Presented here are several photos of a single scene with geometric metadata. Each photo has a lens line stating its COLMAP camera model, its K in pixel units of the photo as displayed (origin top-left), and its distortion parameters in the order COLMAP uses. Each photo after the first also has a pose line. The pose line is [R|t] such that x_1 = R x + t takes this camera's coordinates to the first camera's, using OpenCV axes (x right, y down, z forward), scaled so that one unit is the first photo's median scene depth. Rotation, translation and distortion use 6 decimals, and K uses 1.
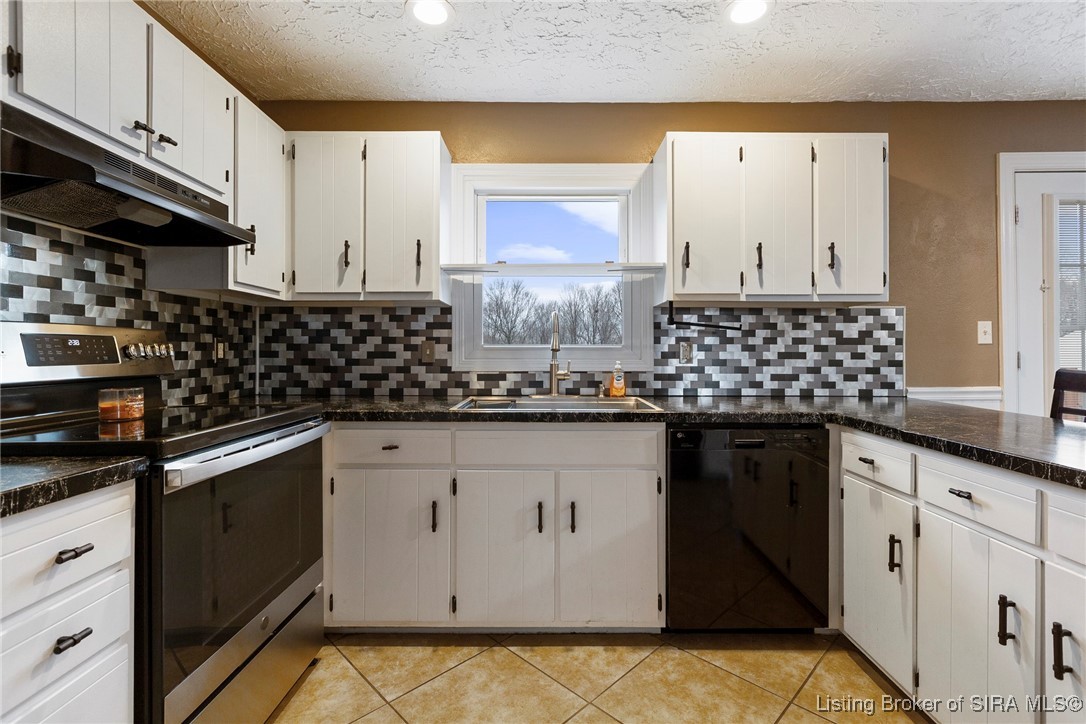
lens RADIAL K [[489.3, 0, 540.9], [0, 489.3, 354.1], [0, 0, 1]] dist [-0.002706, -0.000517]
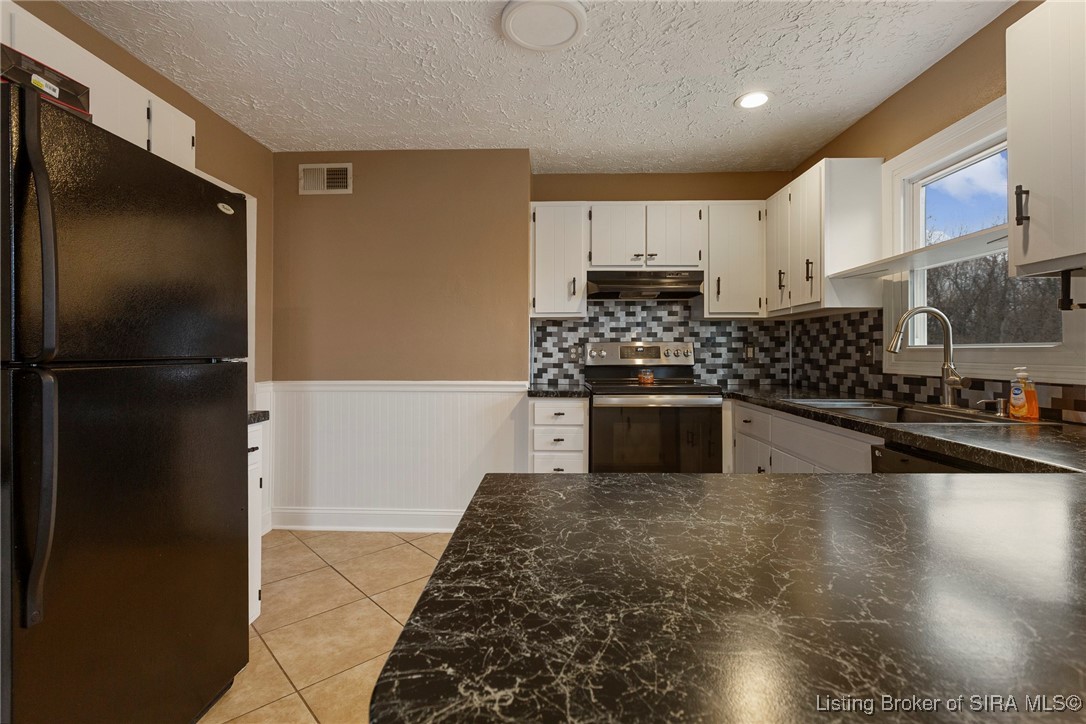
lens RADIAL K [[489.3, 0, 540.0], [0, 489.3, 356.4], [0, 0, 1]] dist [-0.002706, -0.000517]
pose [[-0.020417, 0.007015, -0.999767, 0.819756], [-0.004267, 0.999966, 0.007104, -0.002461], [0.999782, 0.004411, -0.020386, 0.320898]]
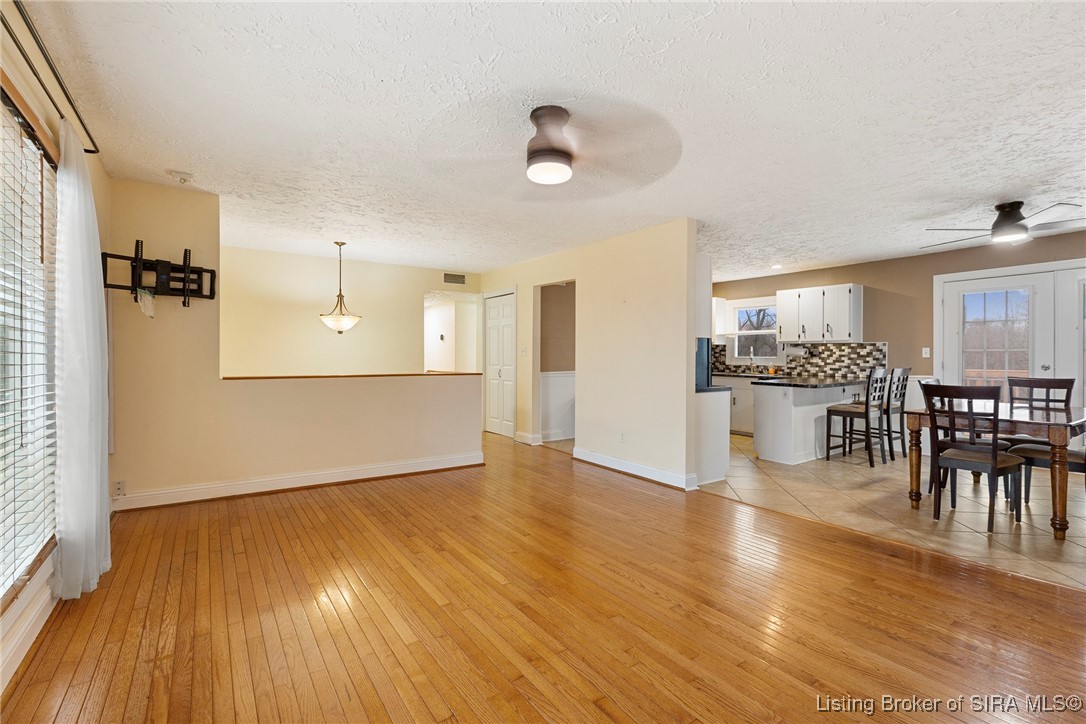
lens RADIAL K [[489.3, 0, 542.1], [0, 489.3, 356.9], [0, 0, 1]] dist [-0.002706, -0.000517]
pose [[0.576542, 0.007072, -0.817037, 1.769090], [0.000226, 0.999961, 0.008815, -0.045315], [0.817067, -0.005267, 0.576518, -1.875566]]
